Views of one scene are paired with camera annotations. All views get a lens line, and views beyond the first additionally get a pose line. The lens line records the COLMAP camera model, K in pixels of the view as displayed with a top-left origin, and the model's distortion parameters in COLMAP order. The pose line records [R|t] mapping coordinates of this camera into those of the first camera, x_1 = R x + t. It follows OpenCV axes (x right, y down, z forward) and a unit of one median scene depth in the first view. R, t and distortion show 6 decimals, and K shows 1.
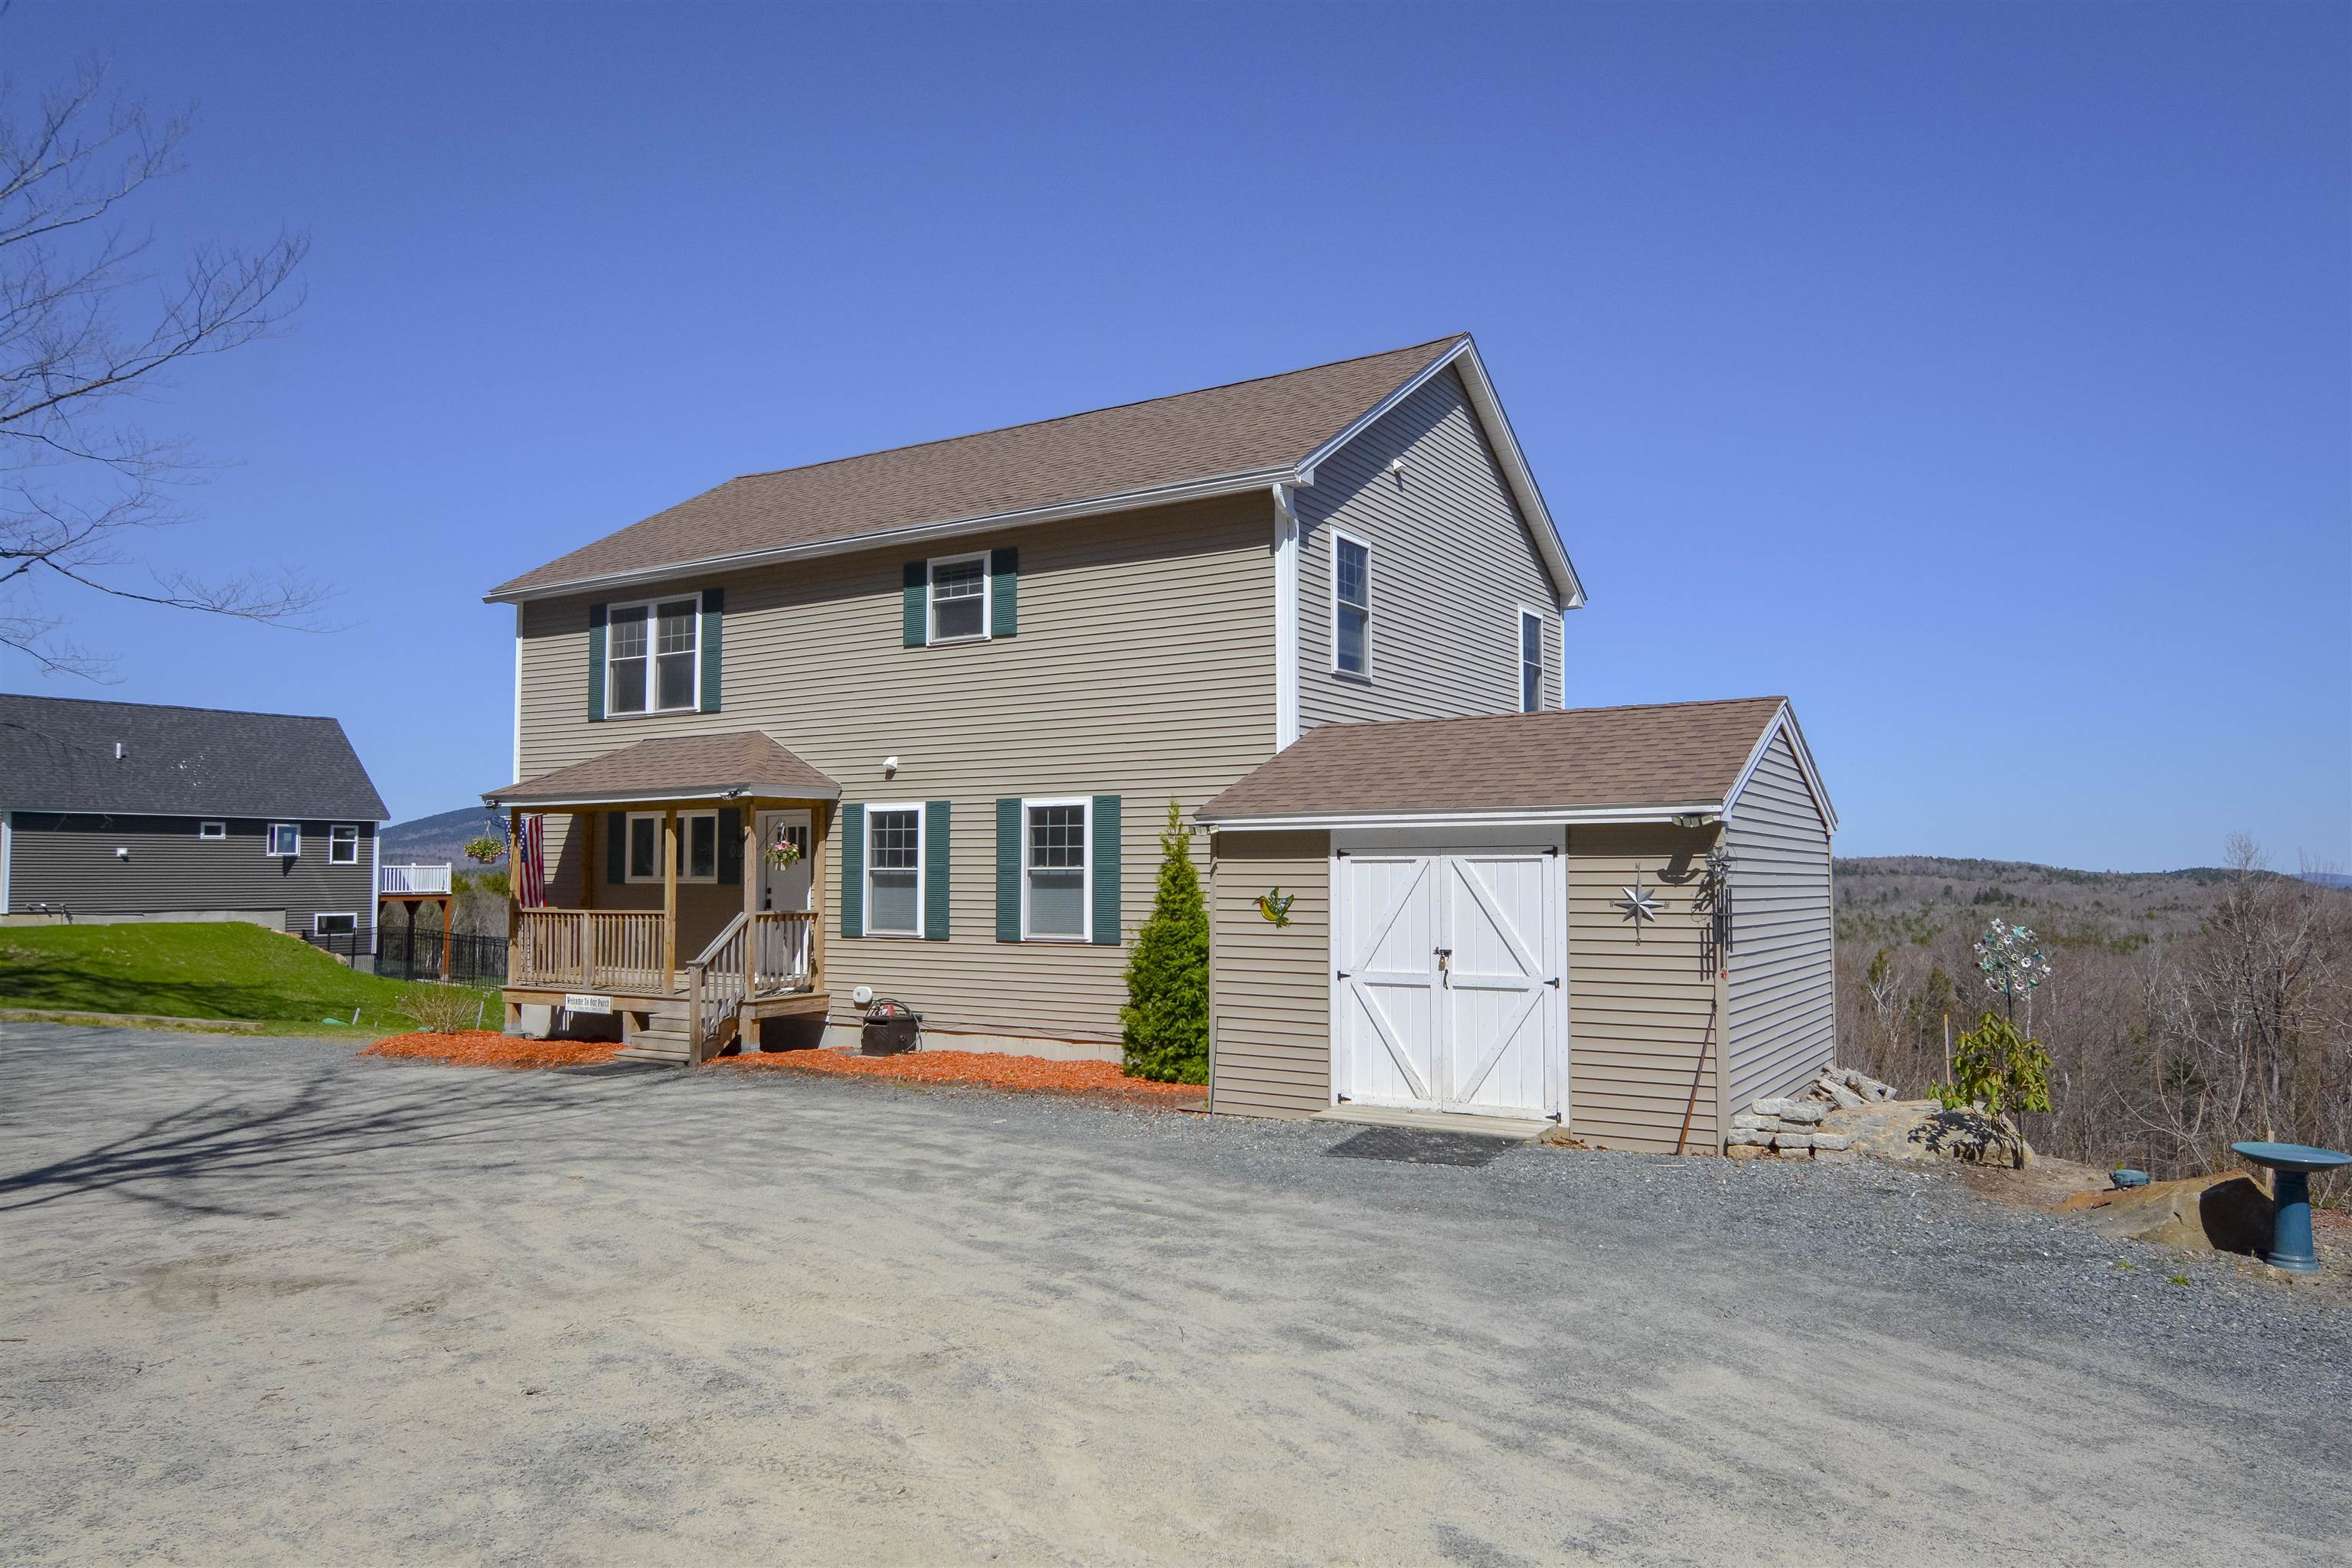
lens RADIAL K [[1542.0, 0, 1176.0], [0, 1542.0, 784.0], [0, 0, 1]] dist [0.002350, 0.000067]
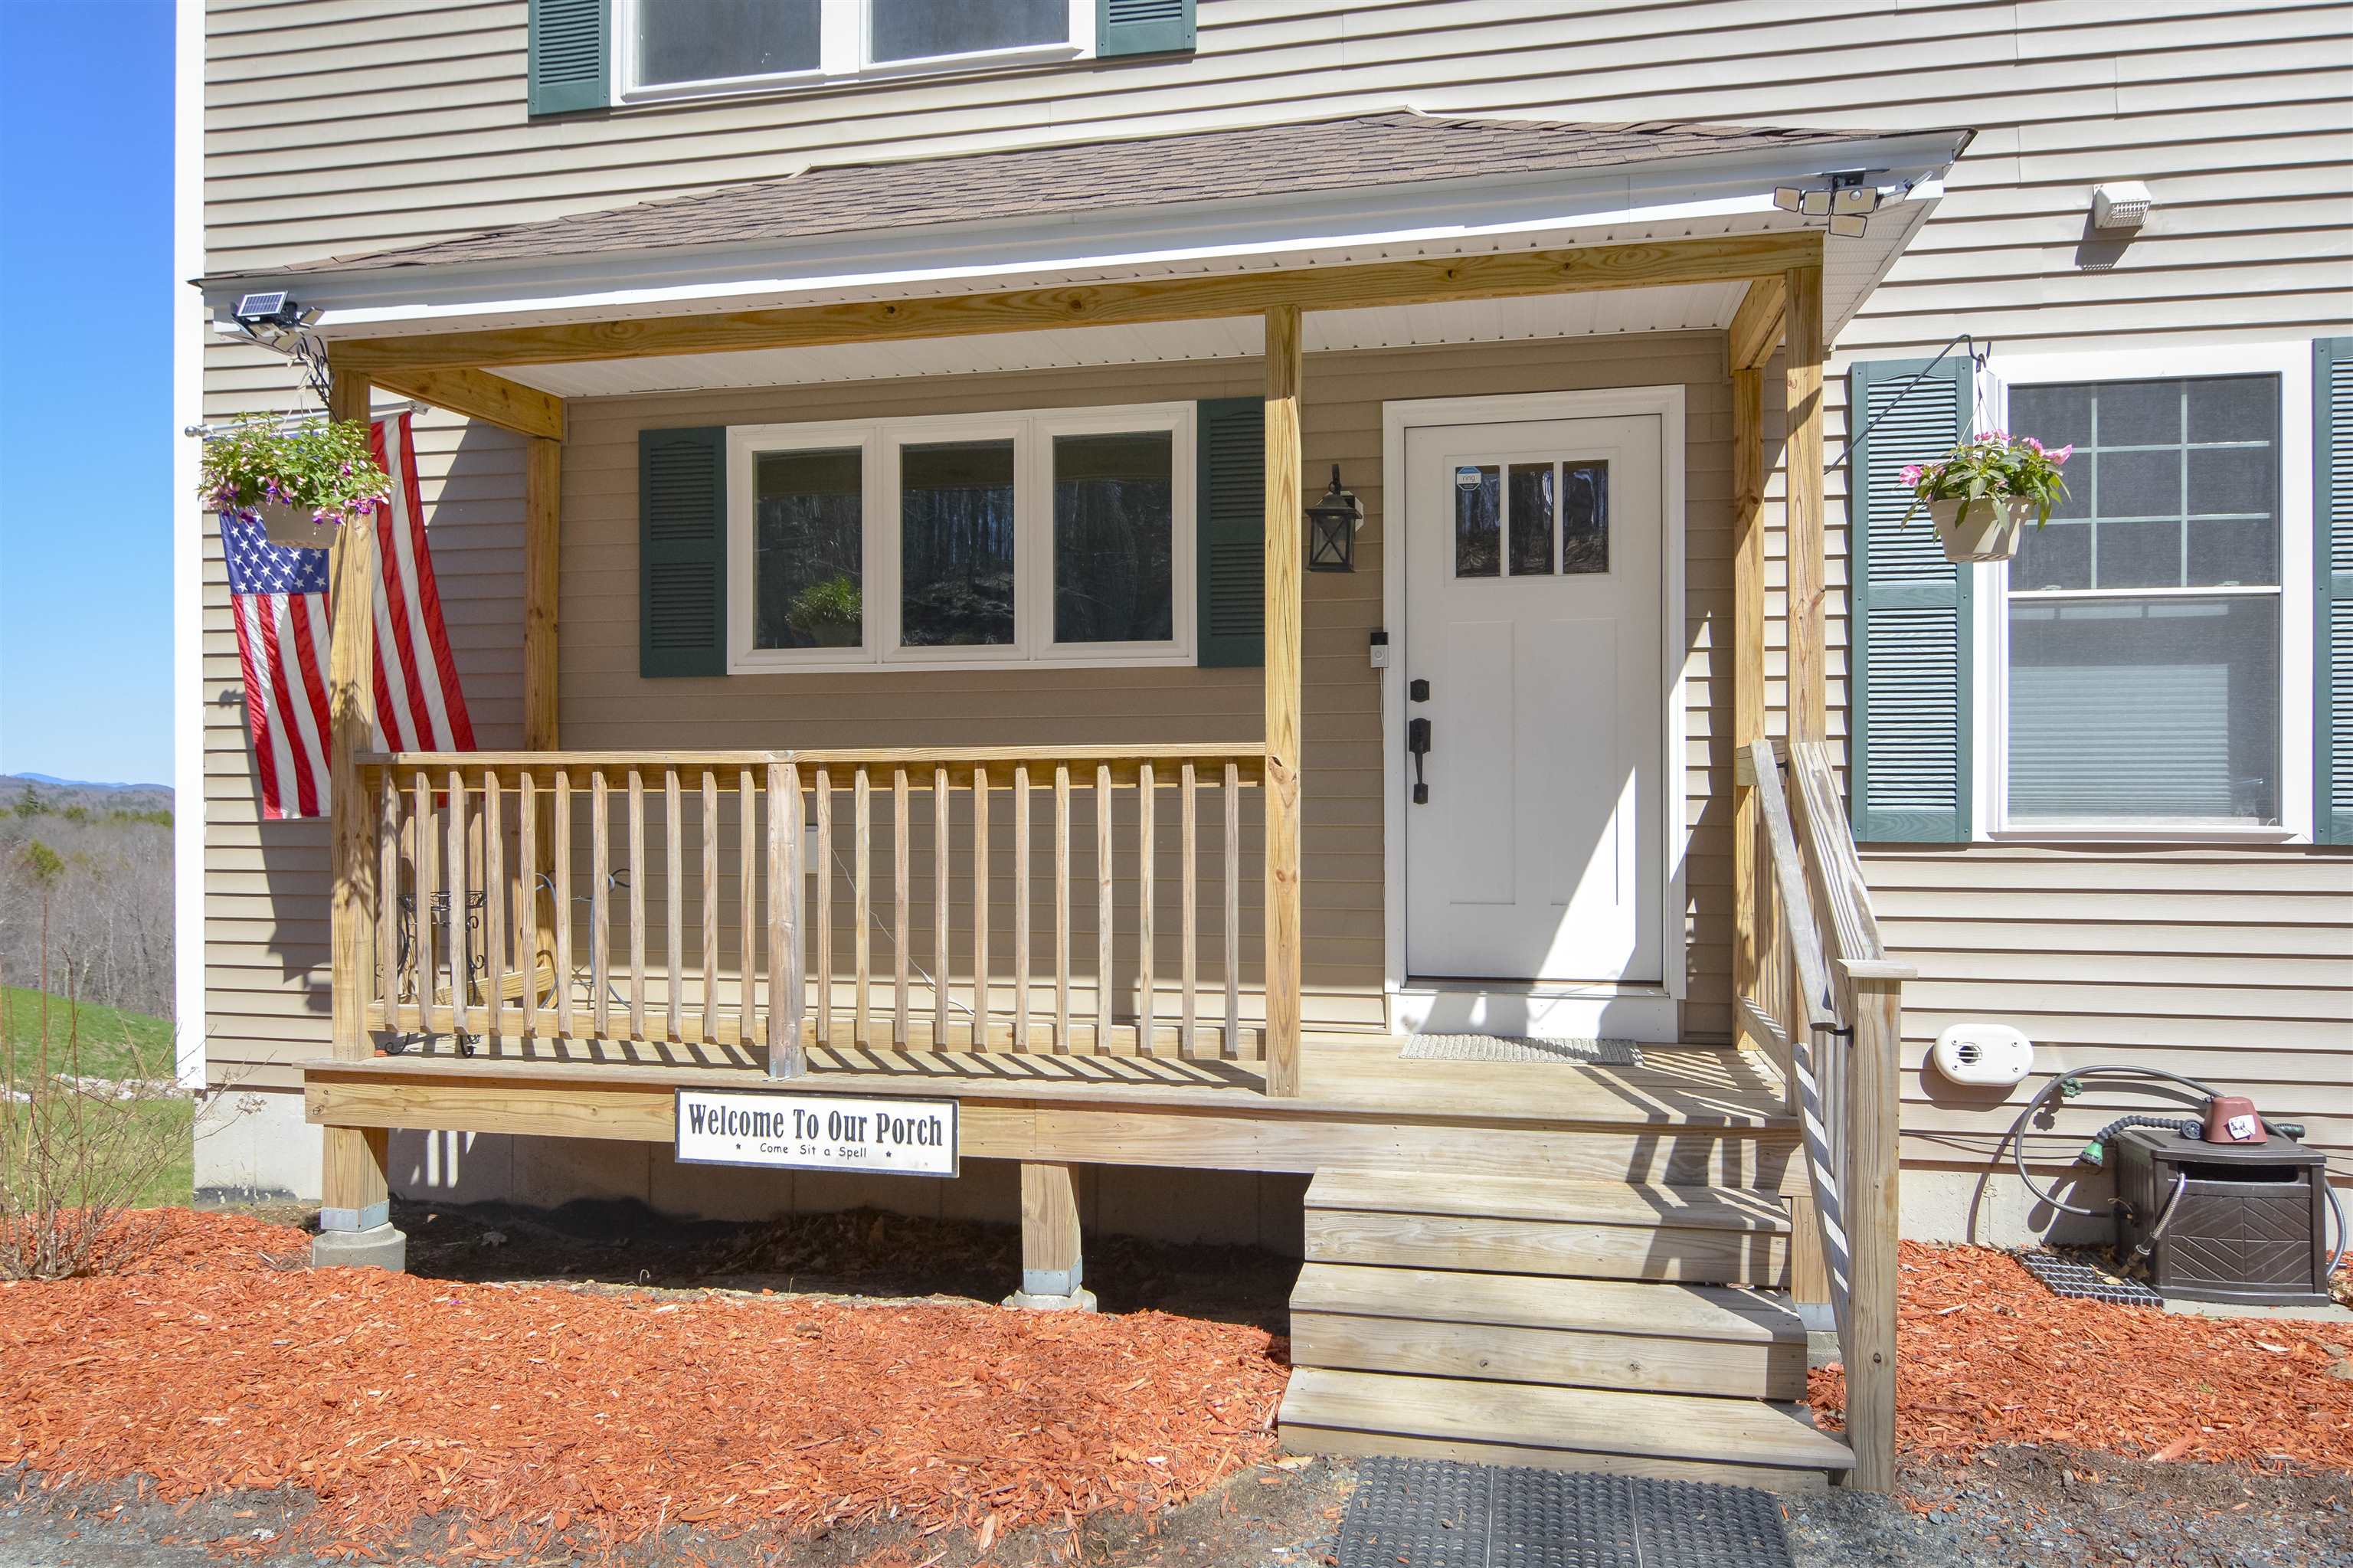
lens RADIAL K [[1571.3, 0, 1176.5], [0, 1571.3, 784.0], [0, 0, 1]] dist [0.033882, 0.000099]
pose [[0.937368, 0.004161, 0.348317, -0.542706], [-0.023416, 0.998420, 0.051087, 0.096722], [-0.347554, -0.056043, 0.935984, 0.984488]]
